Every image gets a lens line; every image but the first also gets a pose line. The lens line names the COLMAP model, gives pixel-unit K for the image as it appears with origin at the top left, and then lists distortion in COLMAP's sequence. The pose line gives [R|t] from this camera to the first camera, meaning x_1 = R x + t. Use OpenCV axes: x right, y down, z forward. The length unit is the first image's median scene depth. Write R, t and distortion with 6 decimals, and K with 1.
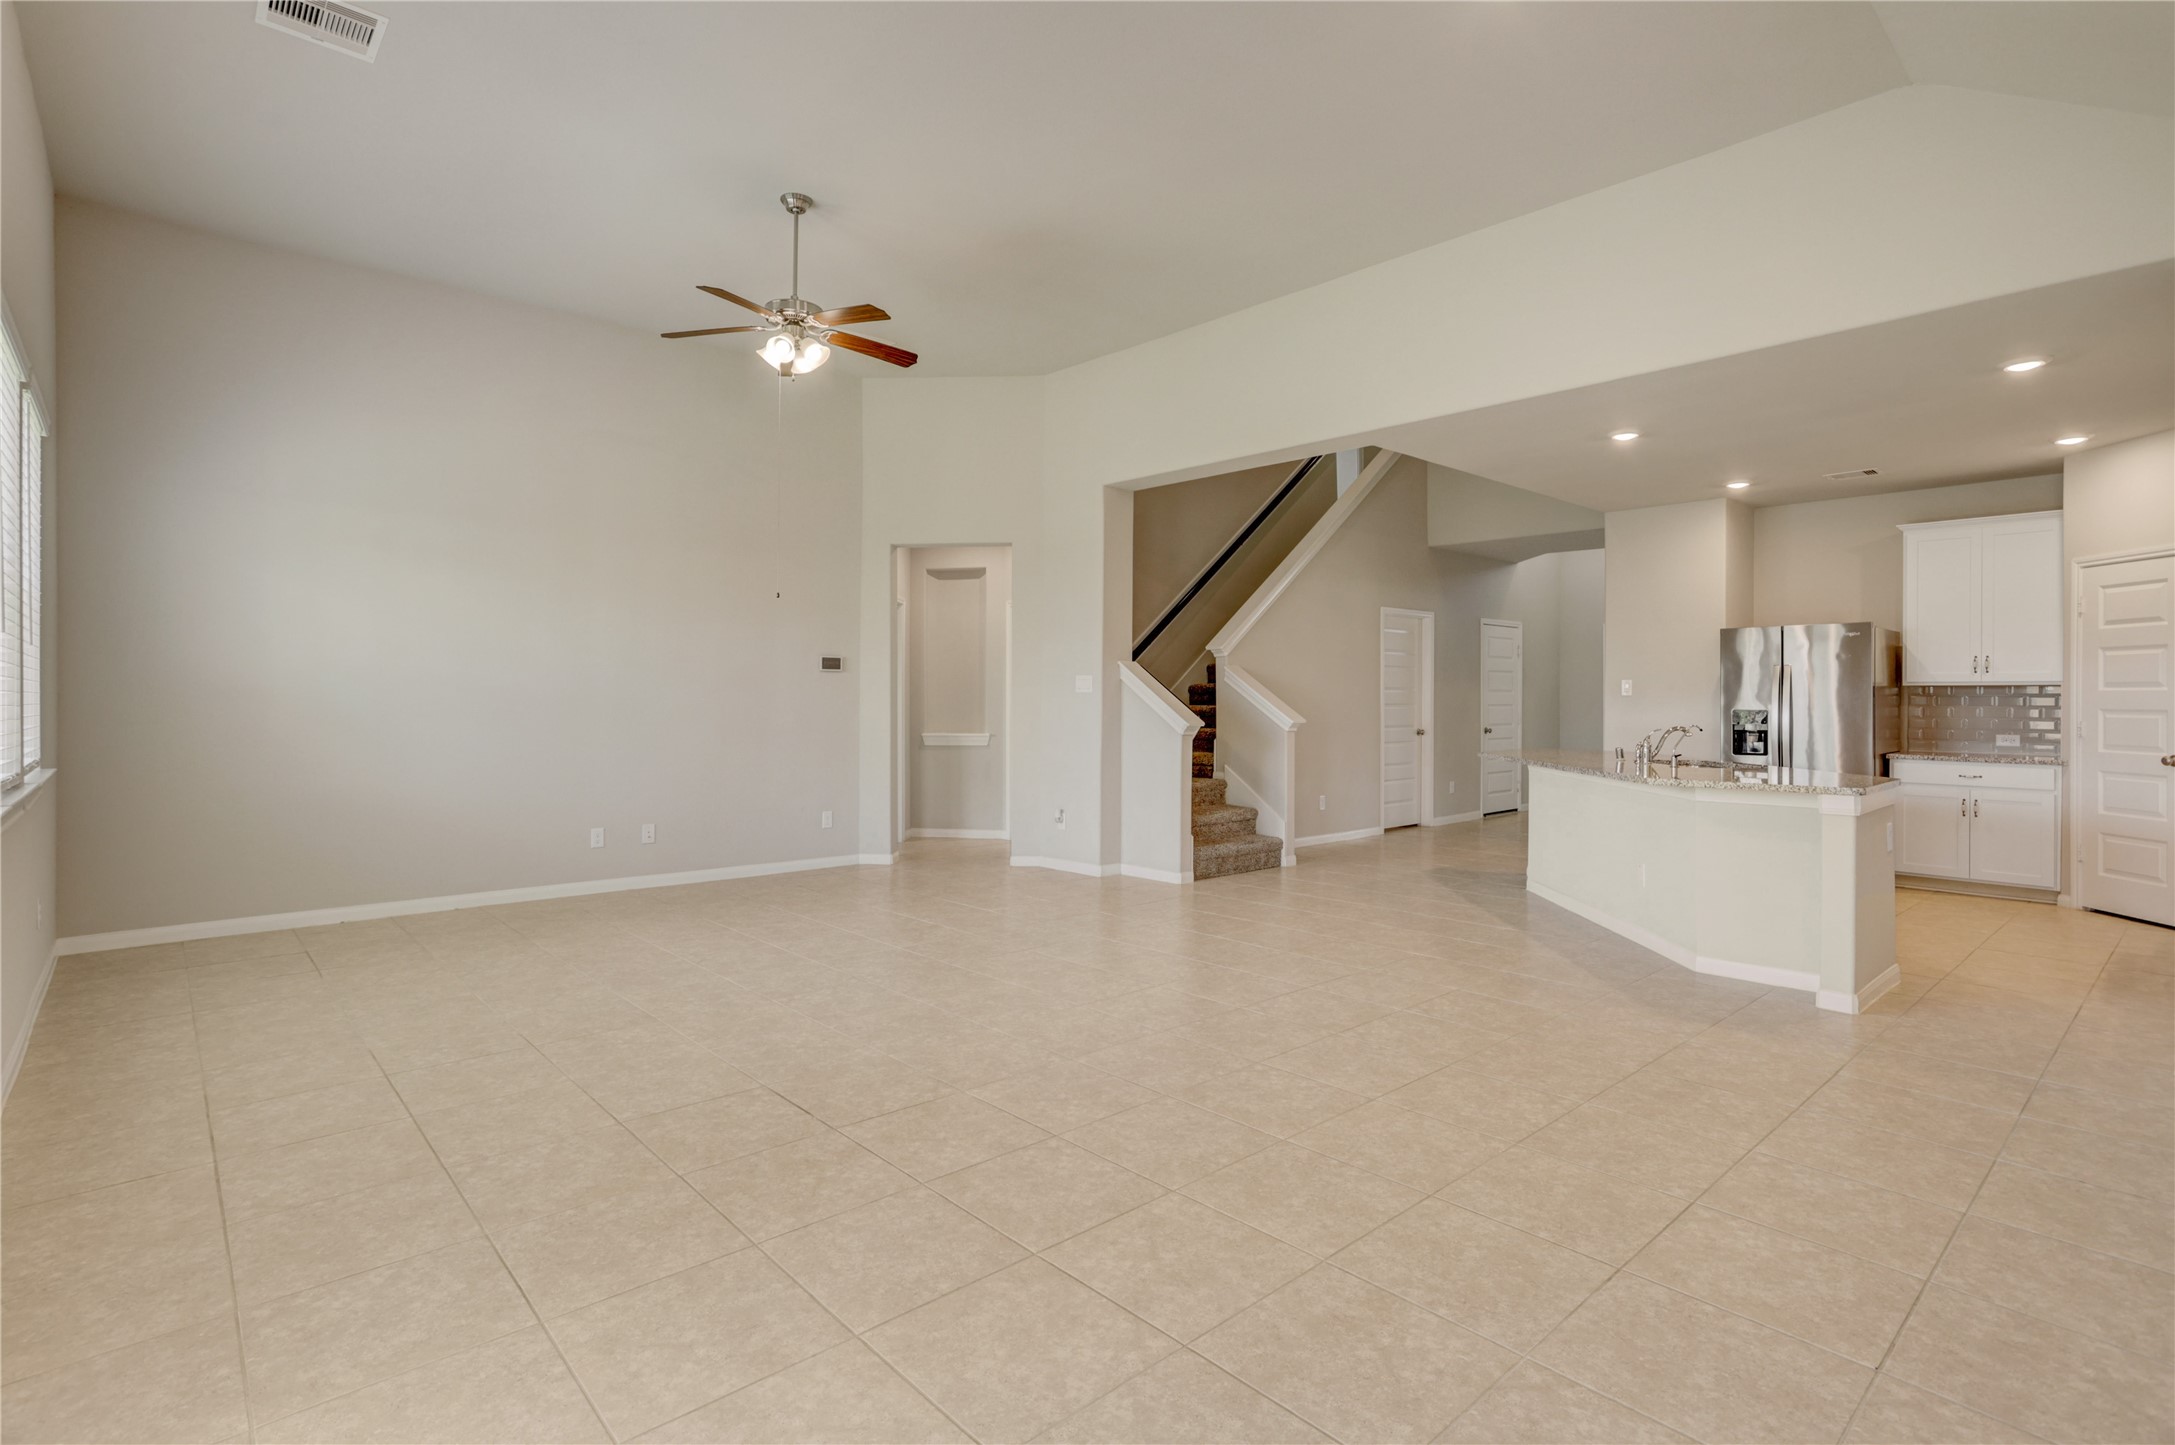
lens RADIAL K [[1059.1, 0, 1060.7], [0, 1059.1, 686.2], [0, 0, 1]] dist [-0.049558, 0.018618]
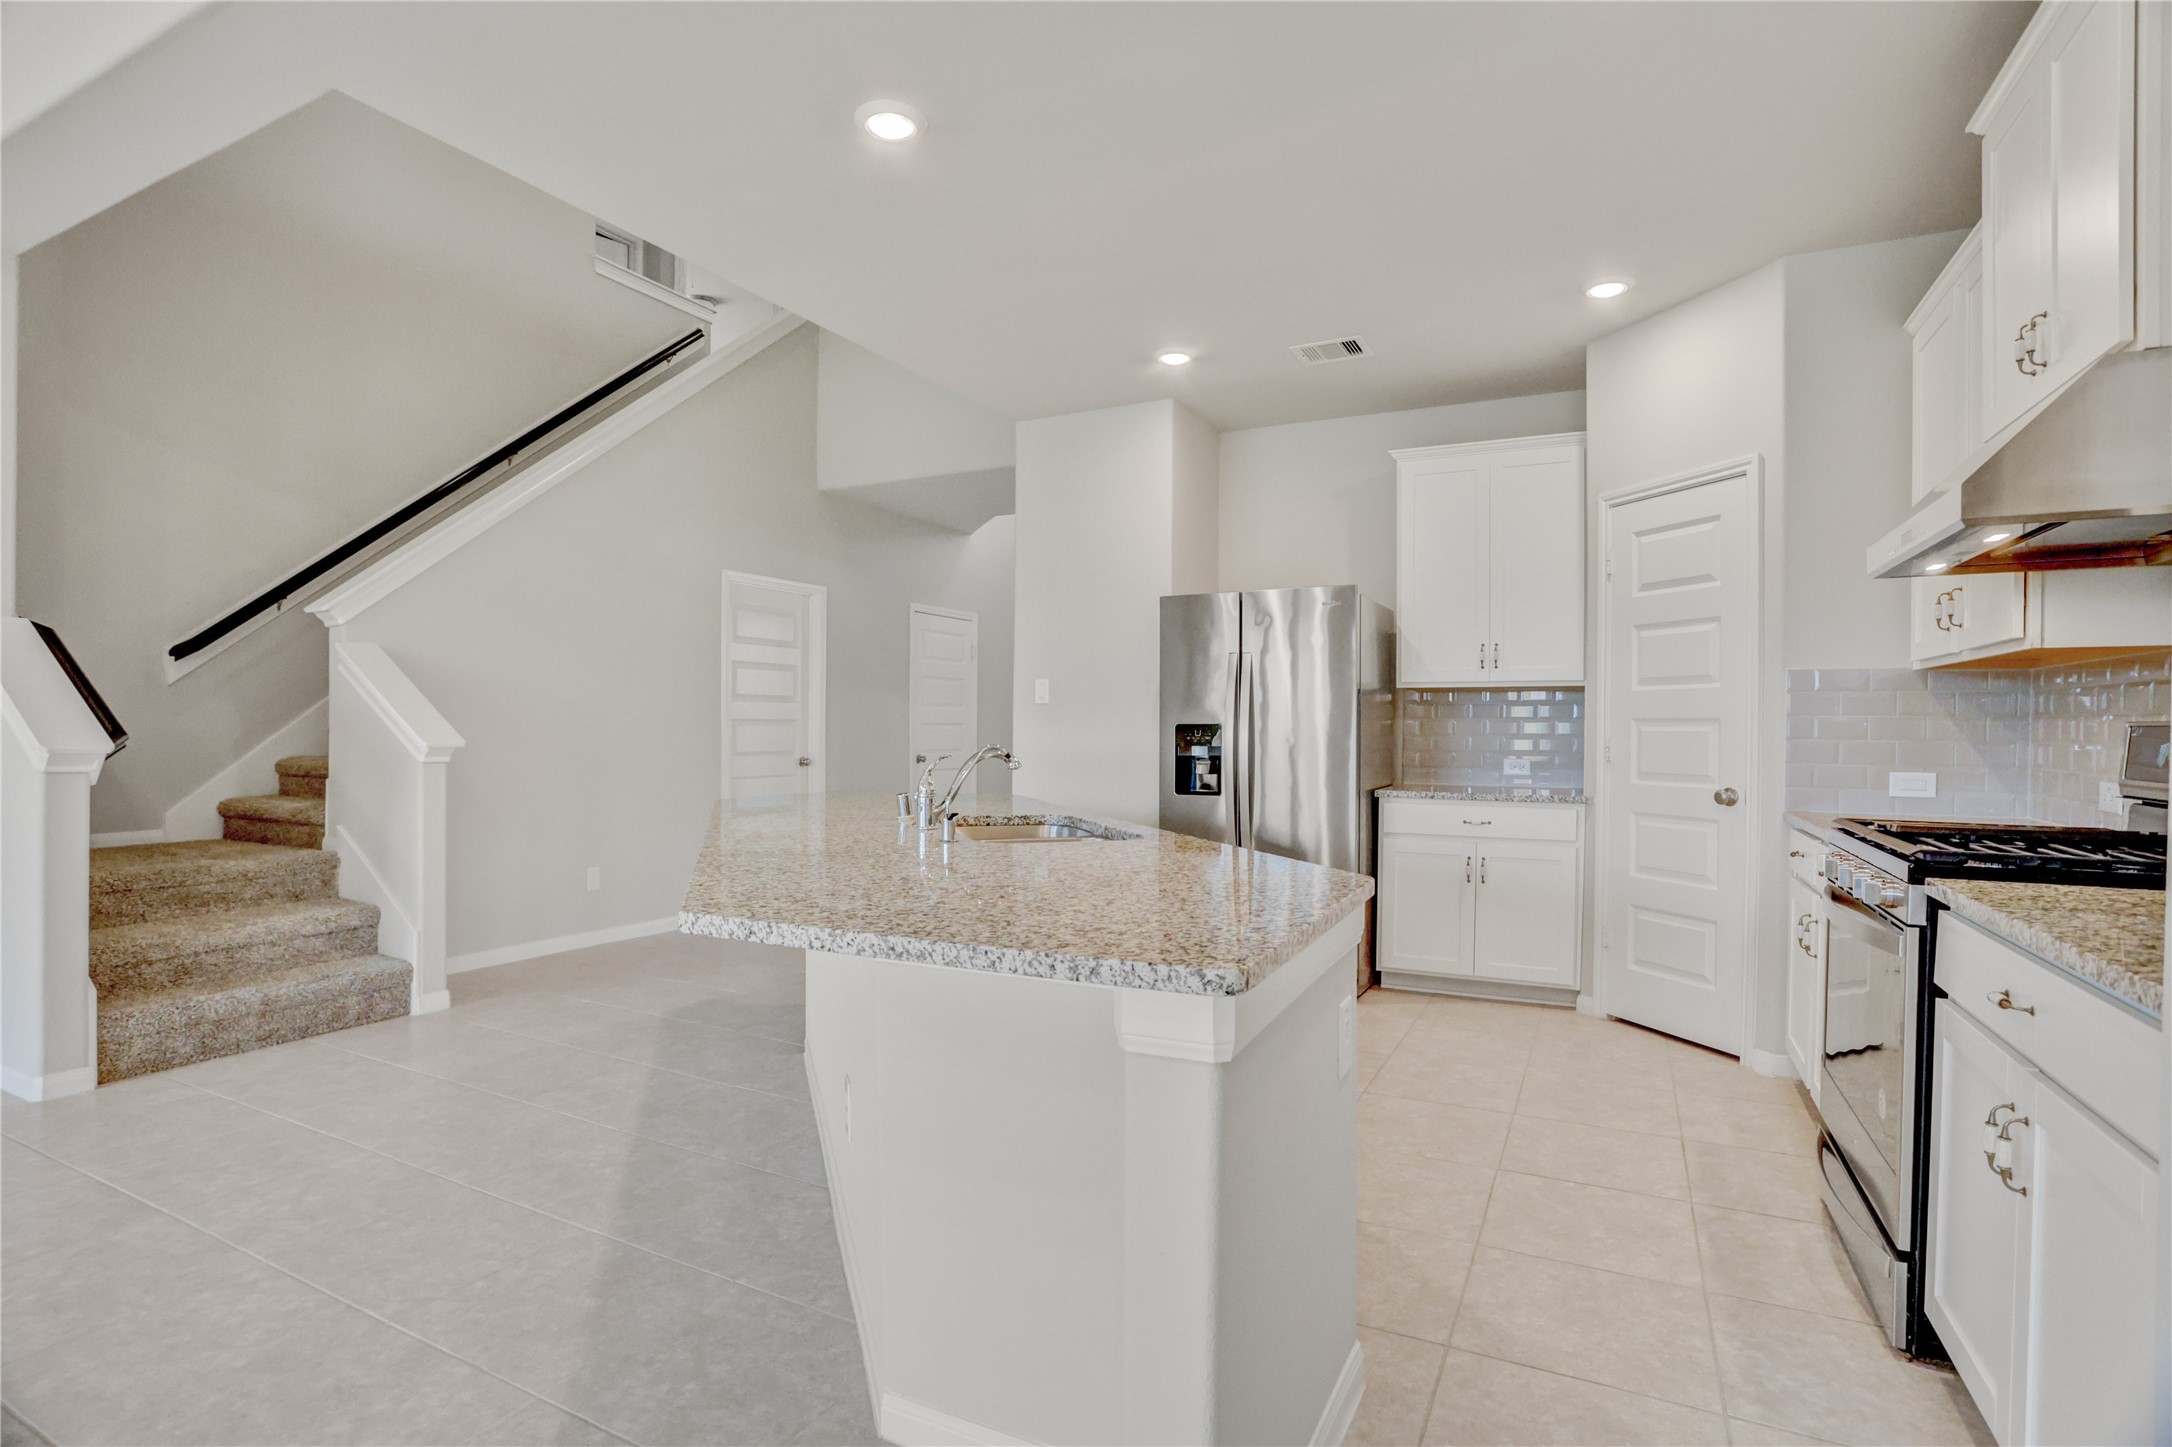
lens RADIAL K [[1057.6, 0, 1106.3], [0, 1057.6, 730.3], [0, 0, 1]] dist [-0.049558, 0.018618]
pose [[0.927404, 0.001761, 0.374056, 0.370137], [-0.006169, 0.999925, 0.010586, 0.020451], [-0.374009, -0.012125, 0.927346, 0.416519]]
